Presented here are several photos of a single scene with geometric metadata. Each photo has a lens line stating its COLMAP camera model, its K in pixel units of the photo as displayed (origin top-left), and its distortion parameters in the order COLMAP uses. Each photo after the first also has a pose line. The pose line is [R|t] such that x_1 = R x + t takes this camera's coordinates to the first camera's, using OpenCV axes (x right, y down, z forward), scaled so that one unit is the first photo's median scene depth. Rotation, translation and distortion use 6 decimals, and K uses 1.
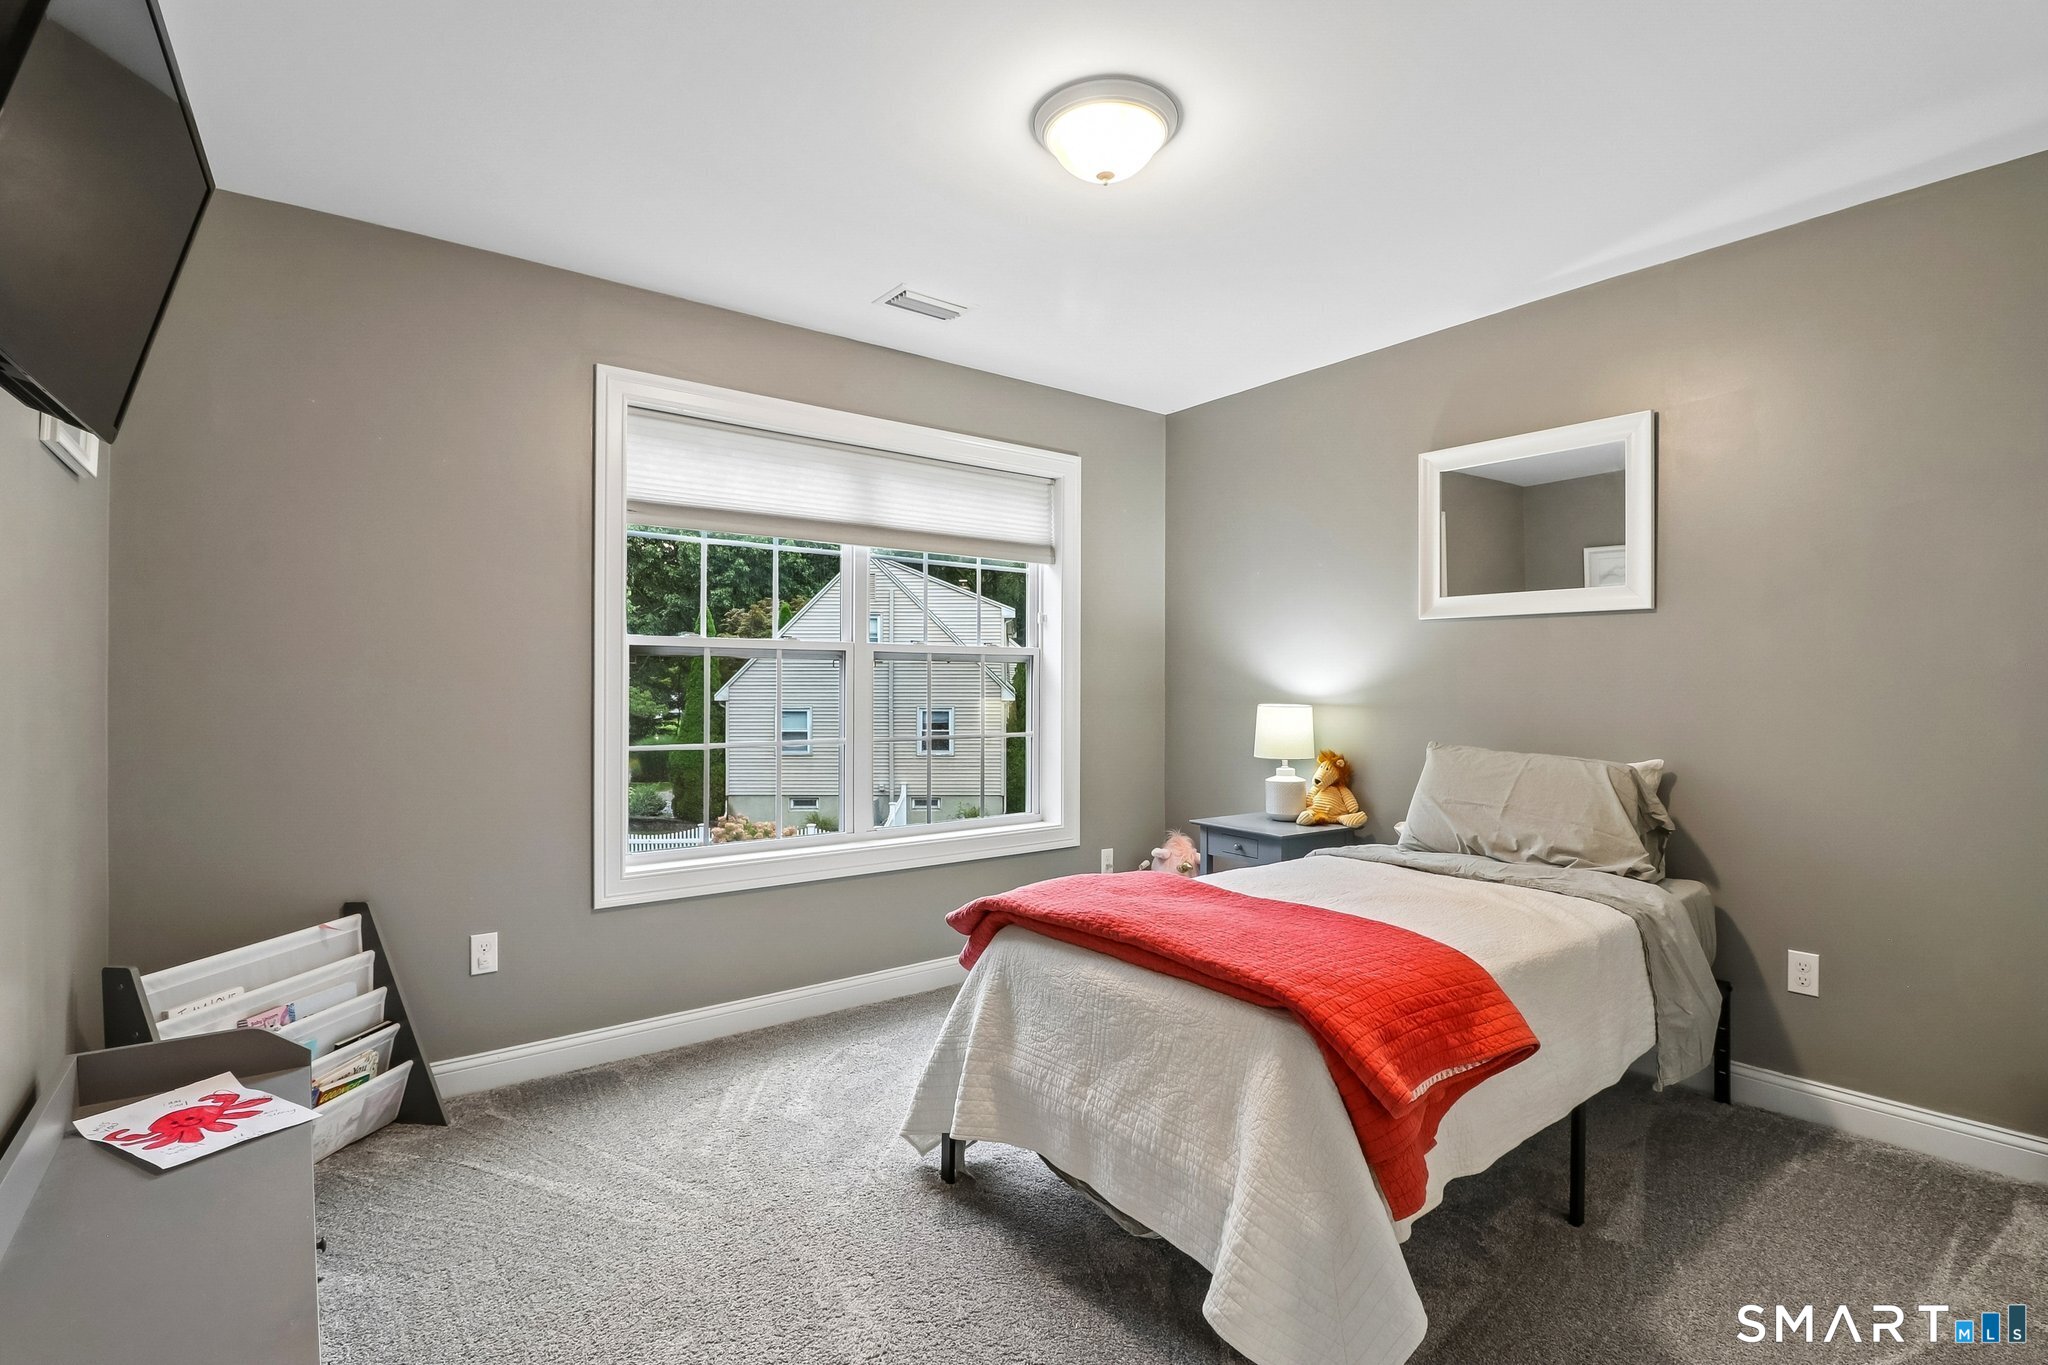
lens RADIAL K [[972.0, 0, 1026.7], [0, 972.0, 692.5], [0, 0, 1]] dist [-0.000776, -0.000179]
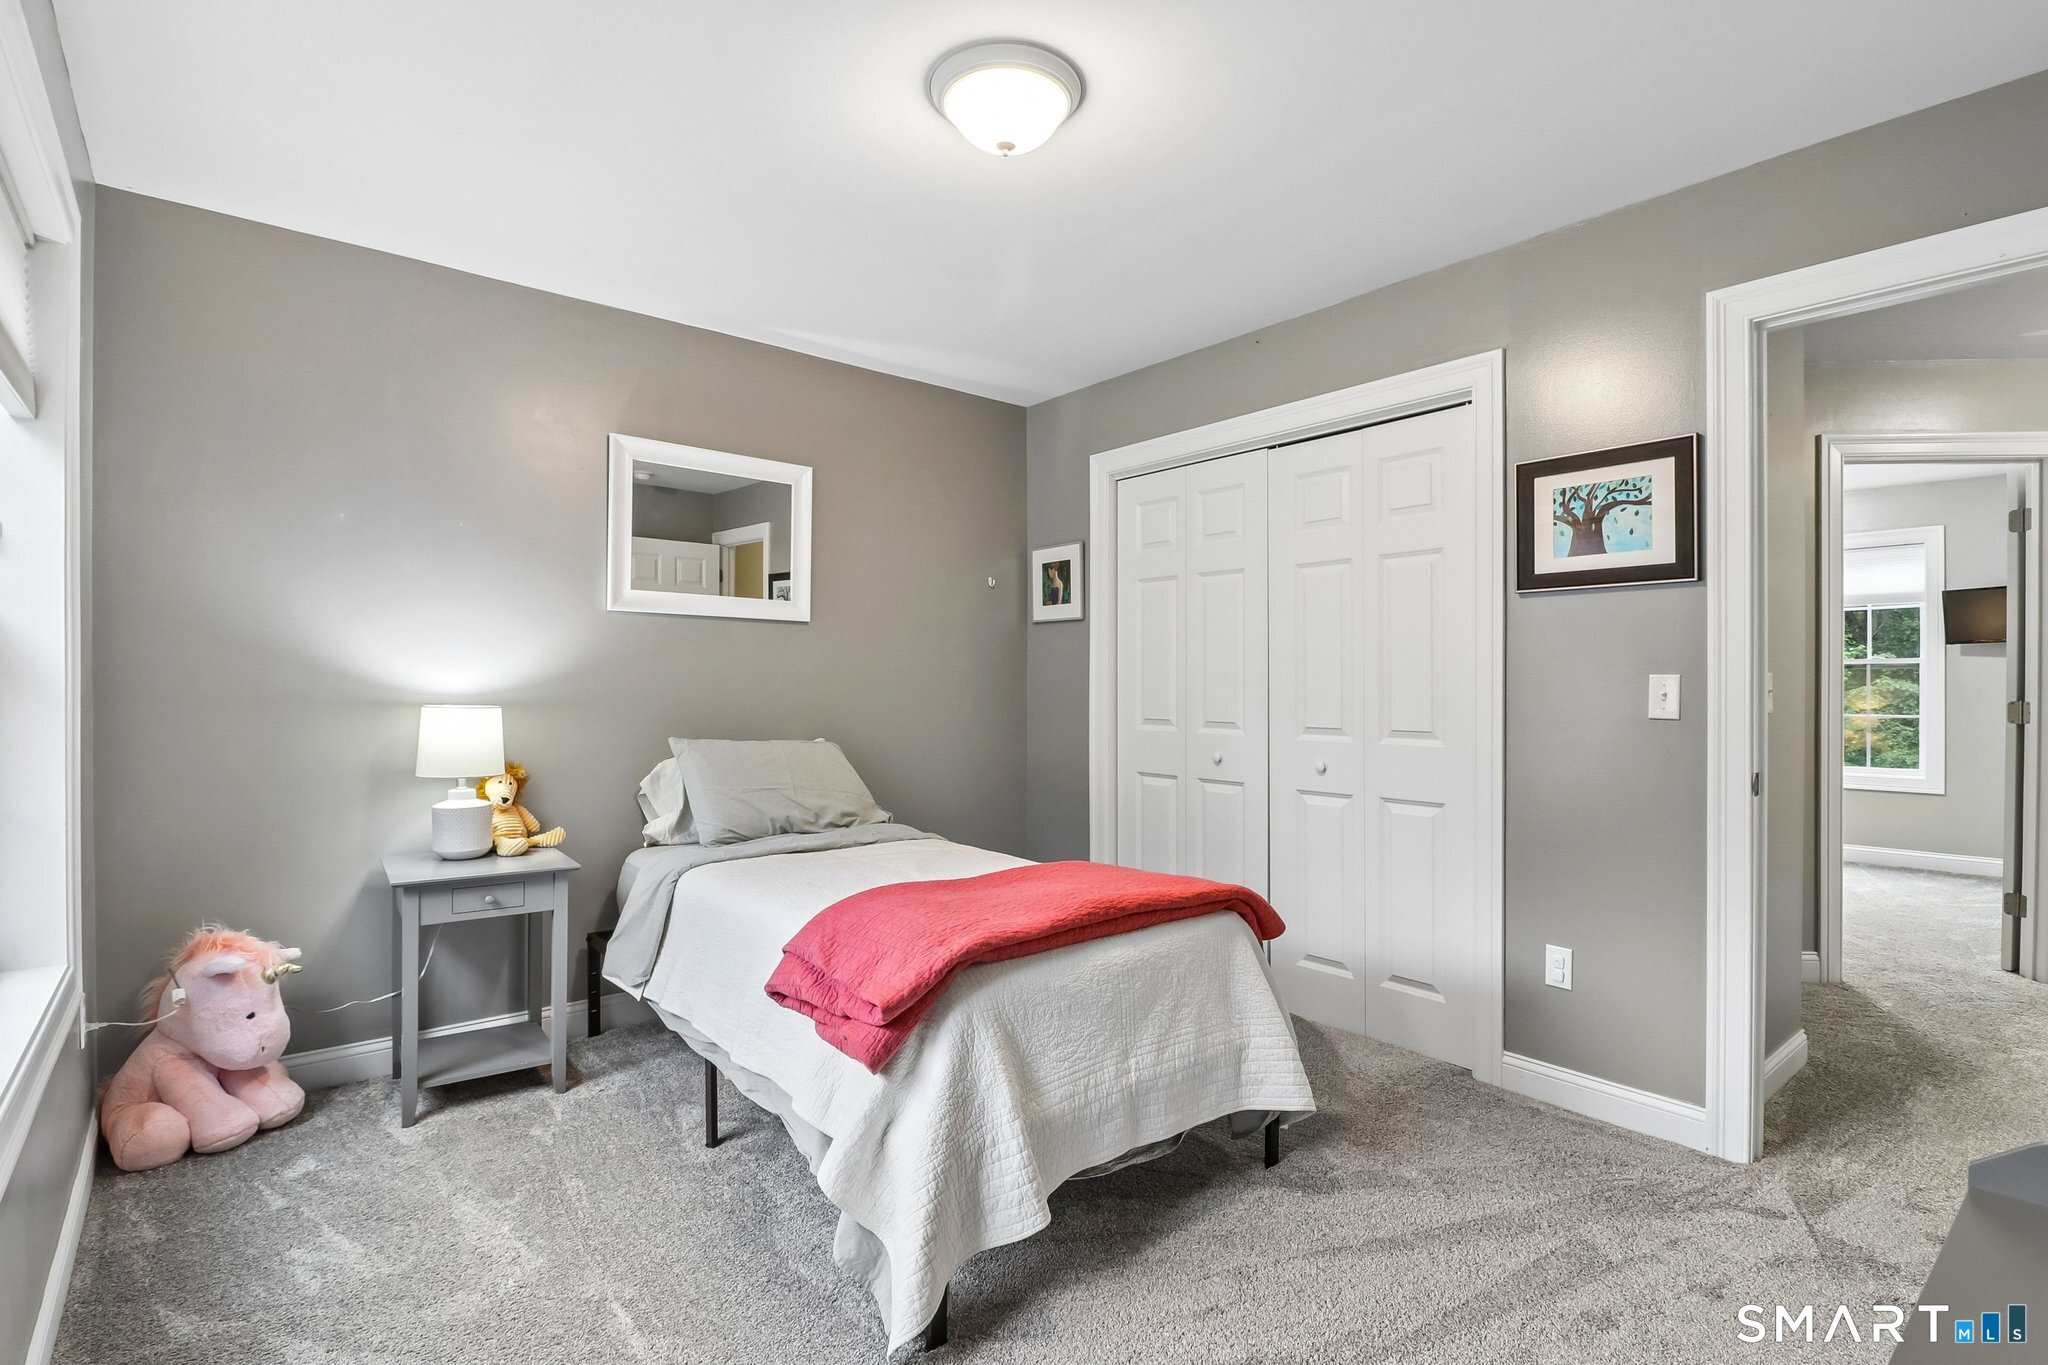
lens RADIAL K [[972.0, 0, 1026.7], [0, 972.0, 692.5], [0, 0, 1]] dist [-0.000776, -0.000179]
pose [[-0.044707, -0.007975, 0.998968, -0.914668], [0.003099, 0.999962, 0.008121, -0.003677], [-0.998995, 0.003459, -0.044681, 1.069692]]
